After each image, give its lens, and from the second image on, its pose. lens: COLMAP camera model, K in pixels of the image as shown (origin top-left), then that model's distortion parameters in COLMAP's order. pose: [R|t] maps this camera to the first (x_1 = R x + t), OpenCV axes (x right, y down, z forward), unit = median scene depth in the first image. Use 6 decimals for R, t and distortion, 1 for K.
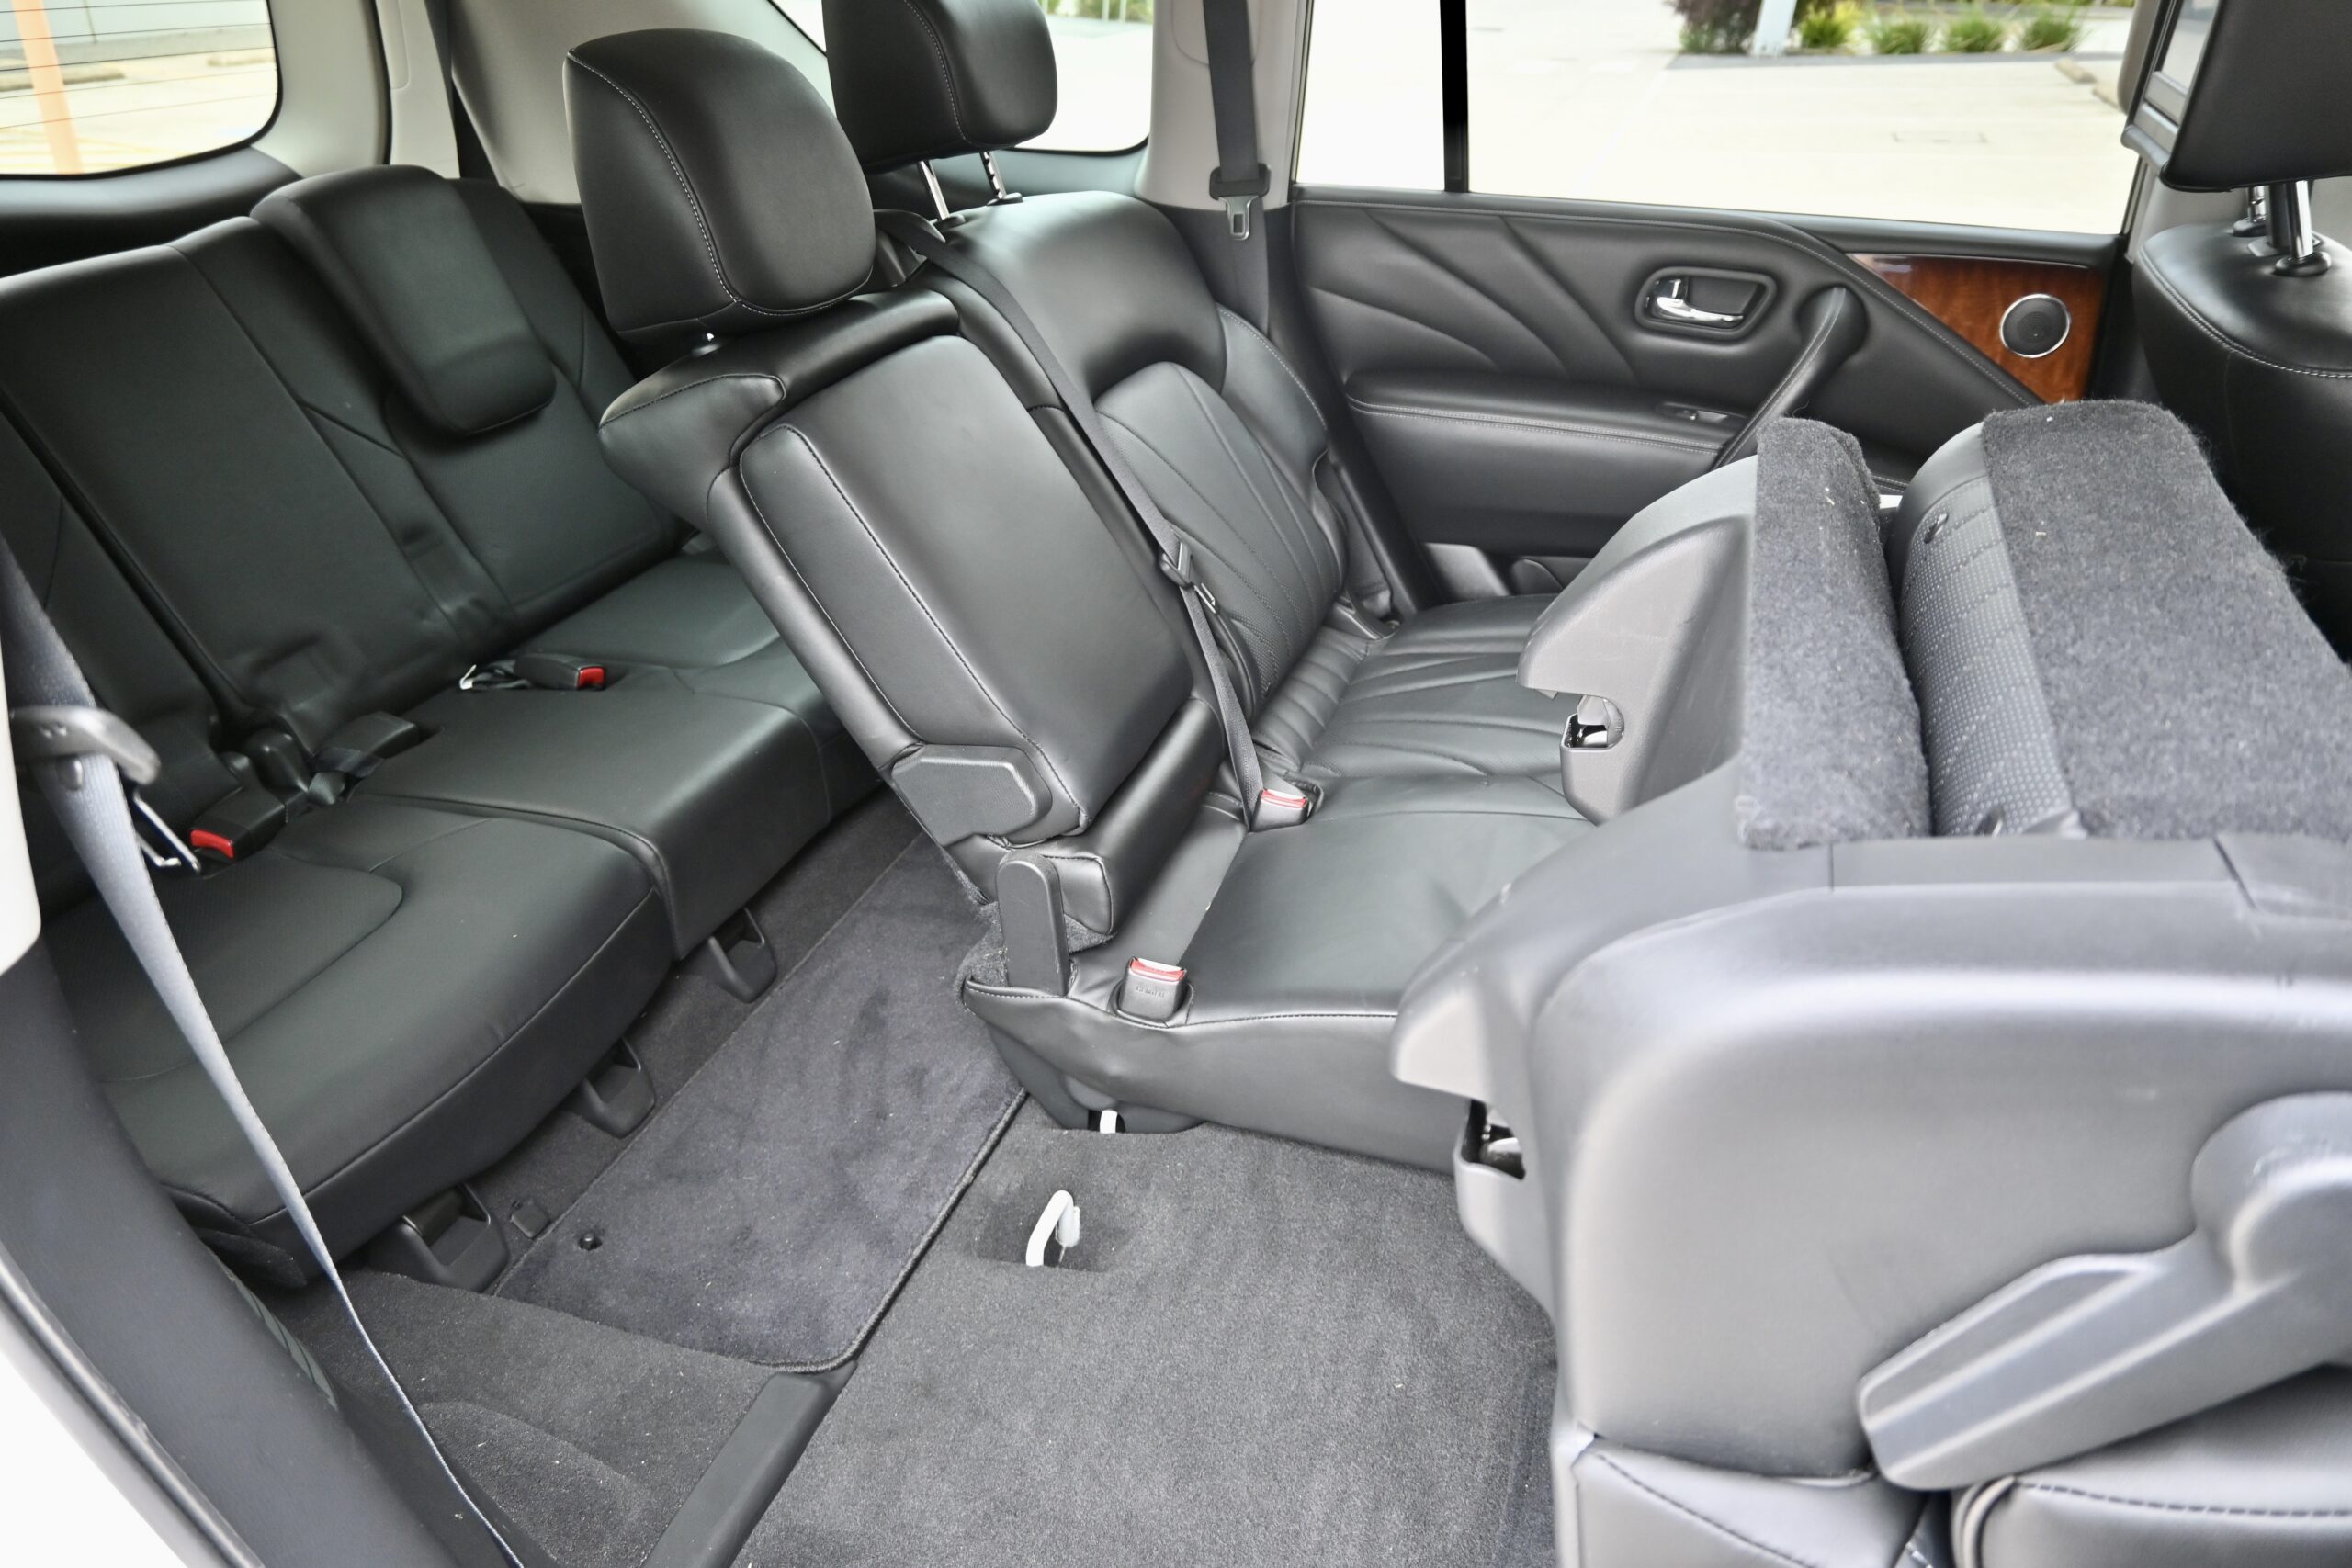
lens RADIAL K [[1626.9, 0, 1178.4], [0, 1626.9, 774.4], [0, 0, 1]] dist [0.004966, 0.000170]
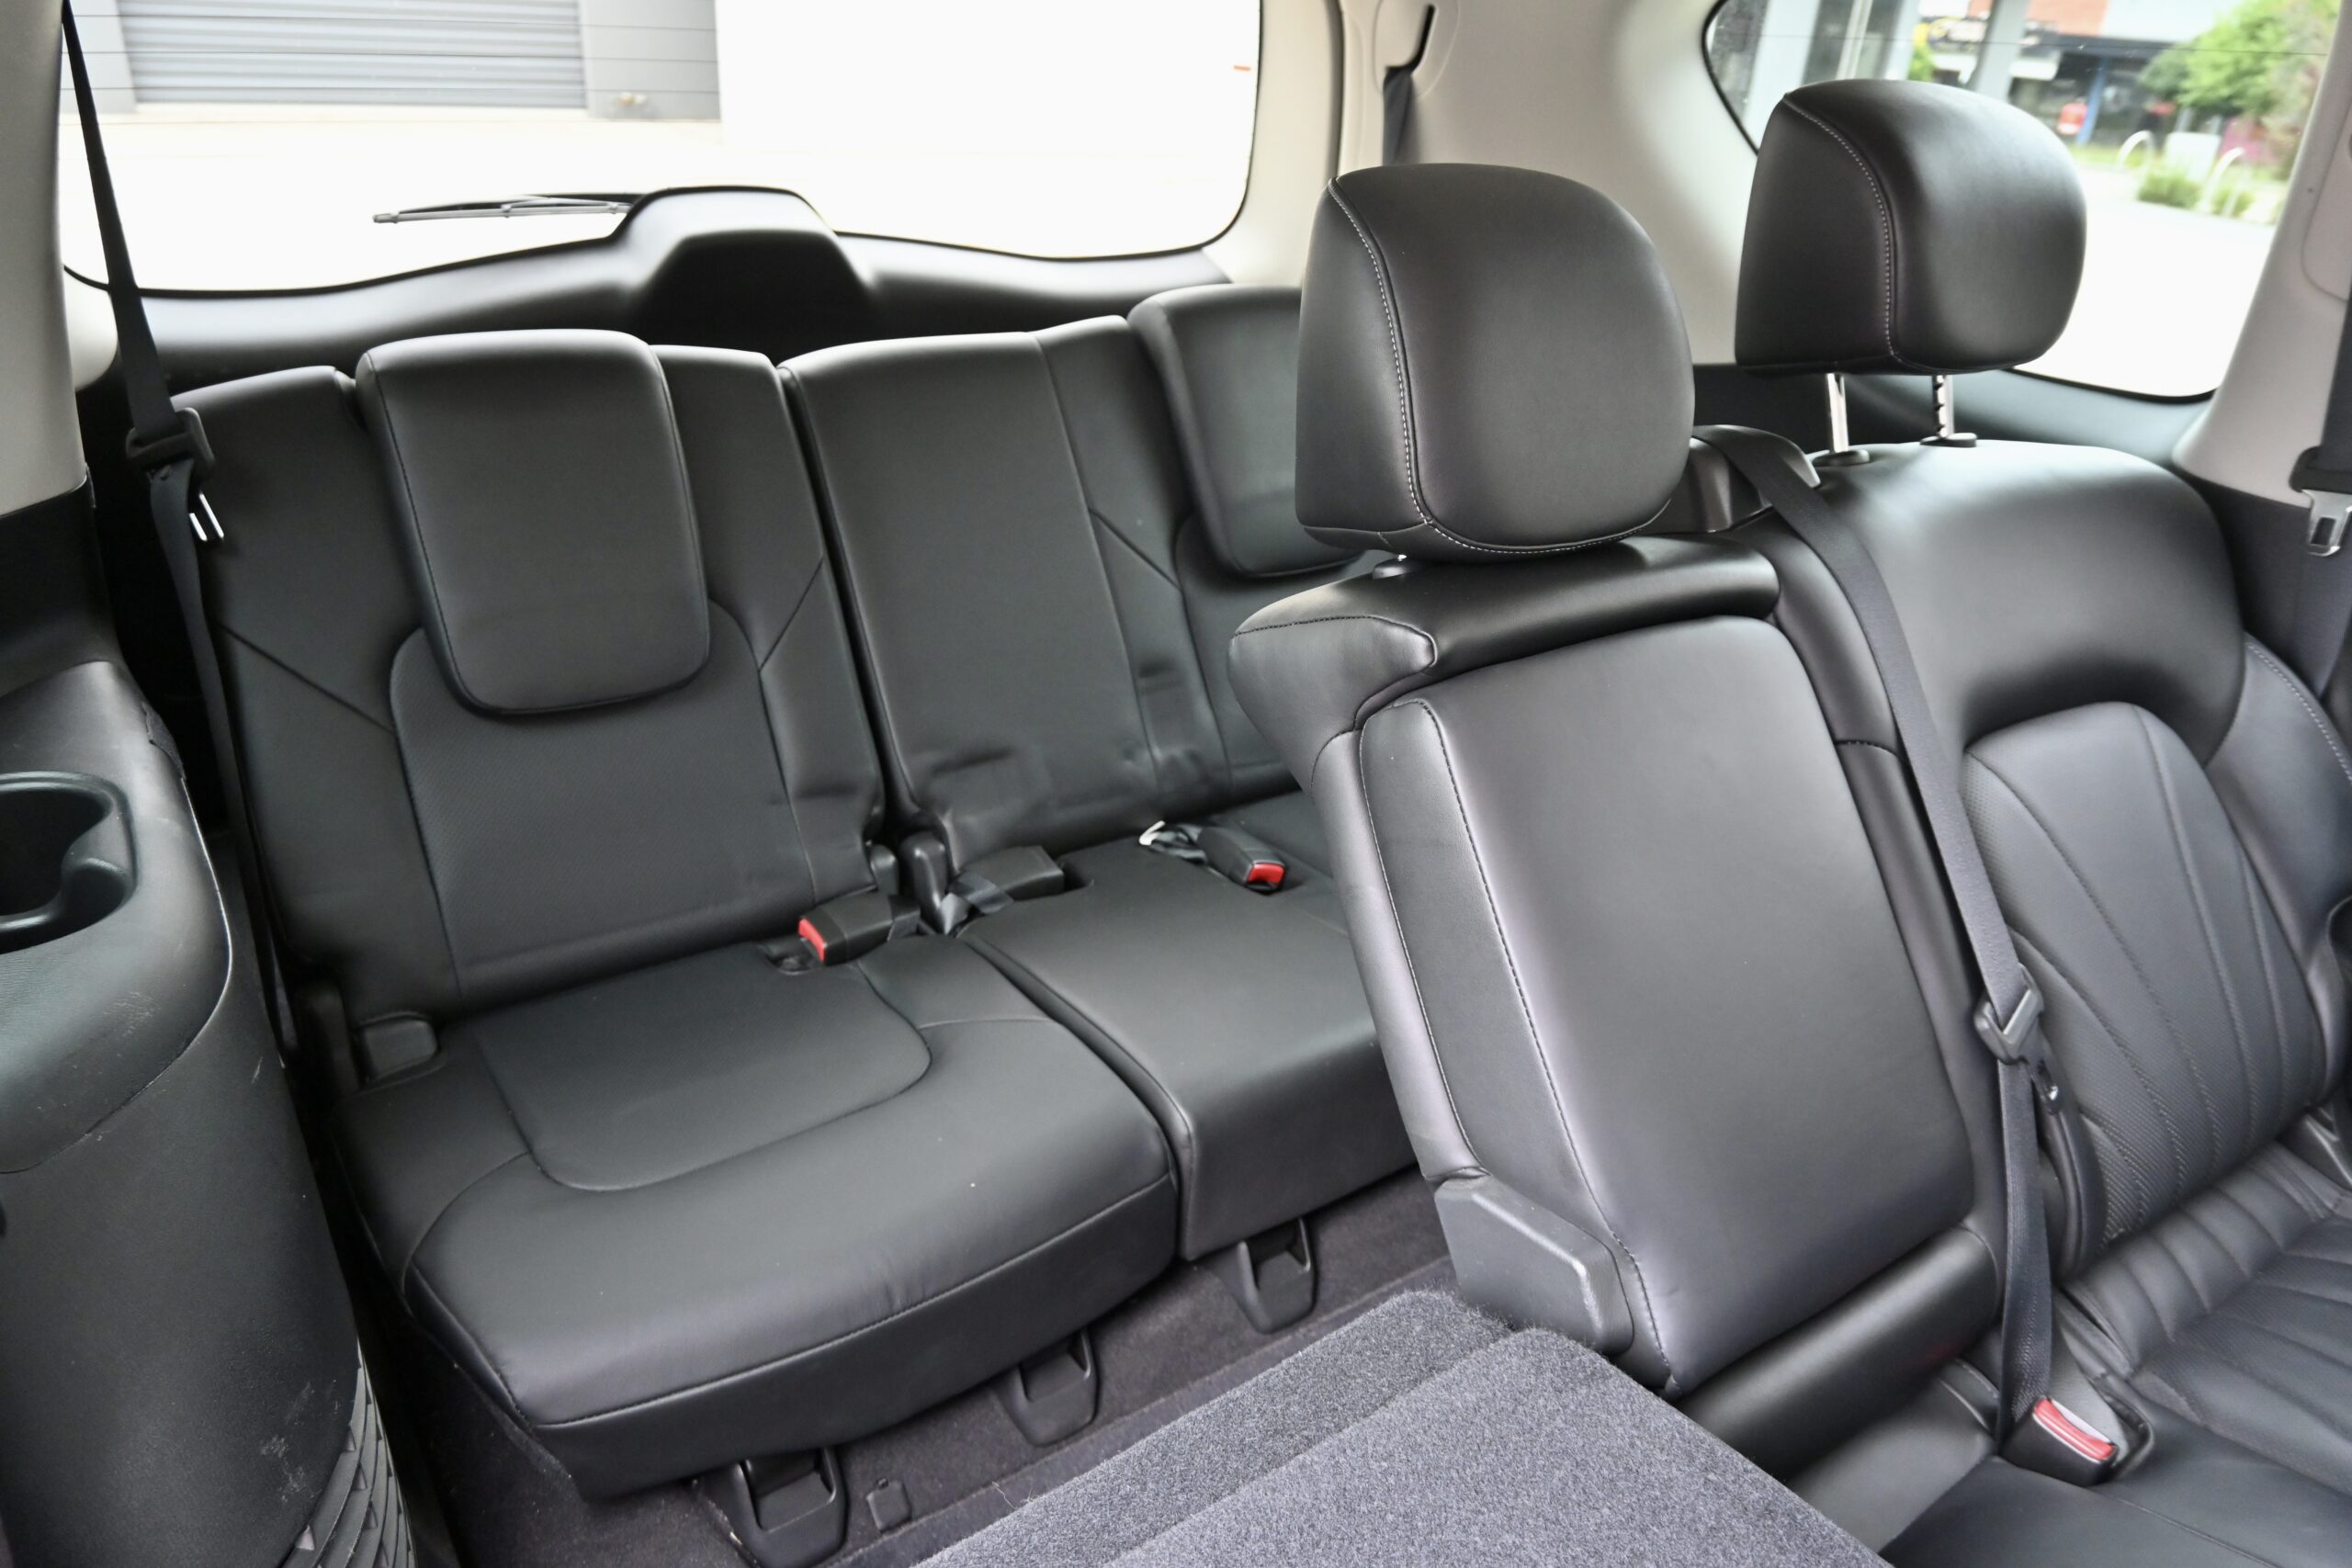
lens RADIAL K [[1626.9, 0, 1175.4], [0, 1626.9, 774.9], [0, 0, 1]] dist [0.004966, 0.000170]
pose [[0.806994, 0.285458, -0.516985, 0.034824], [-0.326568, 0.945096, 0.012082, -0.107716], [0.492050, 0.159081, 0.855909, 0.231026]]
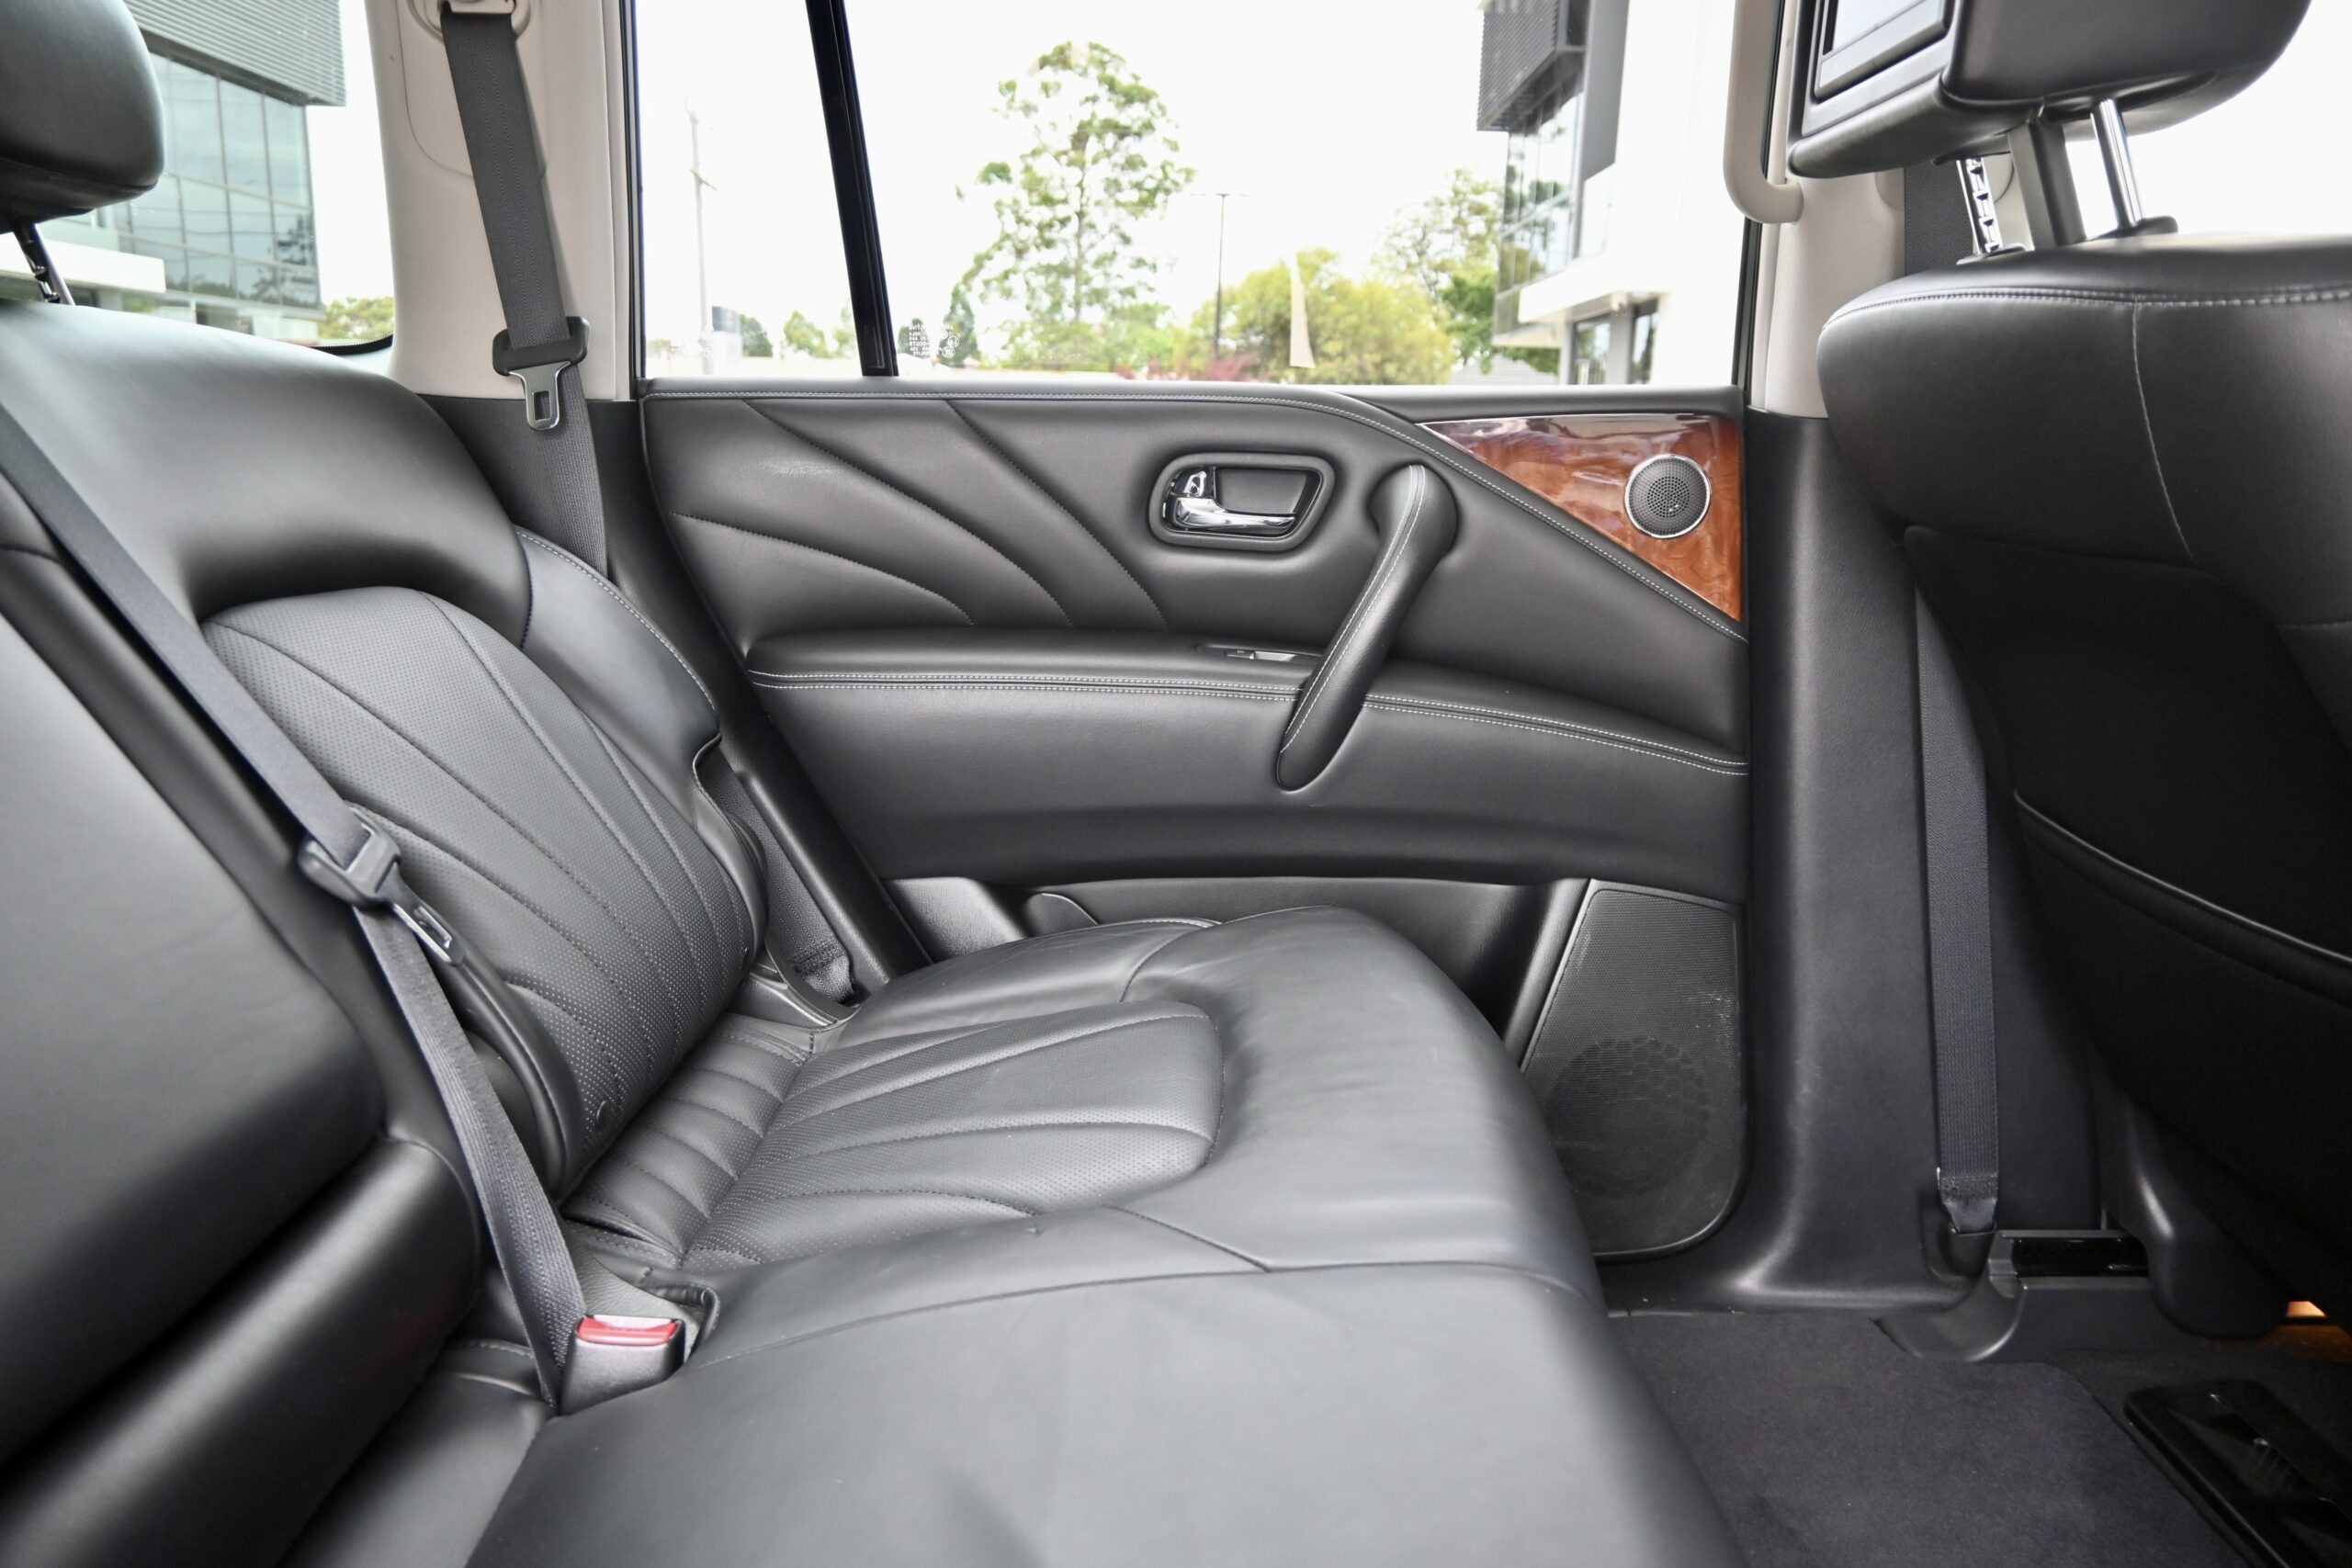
lens RADIAL K [[1626.9, 0, 1181.1], [0, 1626.9, 780.3], [0, 0, 1]] dist [0.004966, 0.000170]
pose [[0.949894, -0.070362, 0.304548, 0.077544], [0.152765, 0.954546, -0.255941, 0.007369], [-0.272697, 0.289641, 0.917466, 0.423659]]
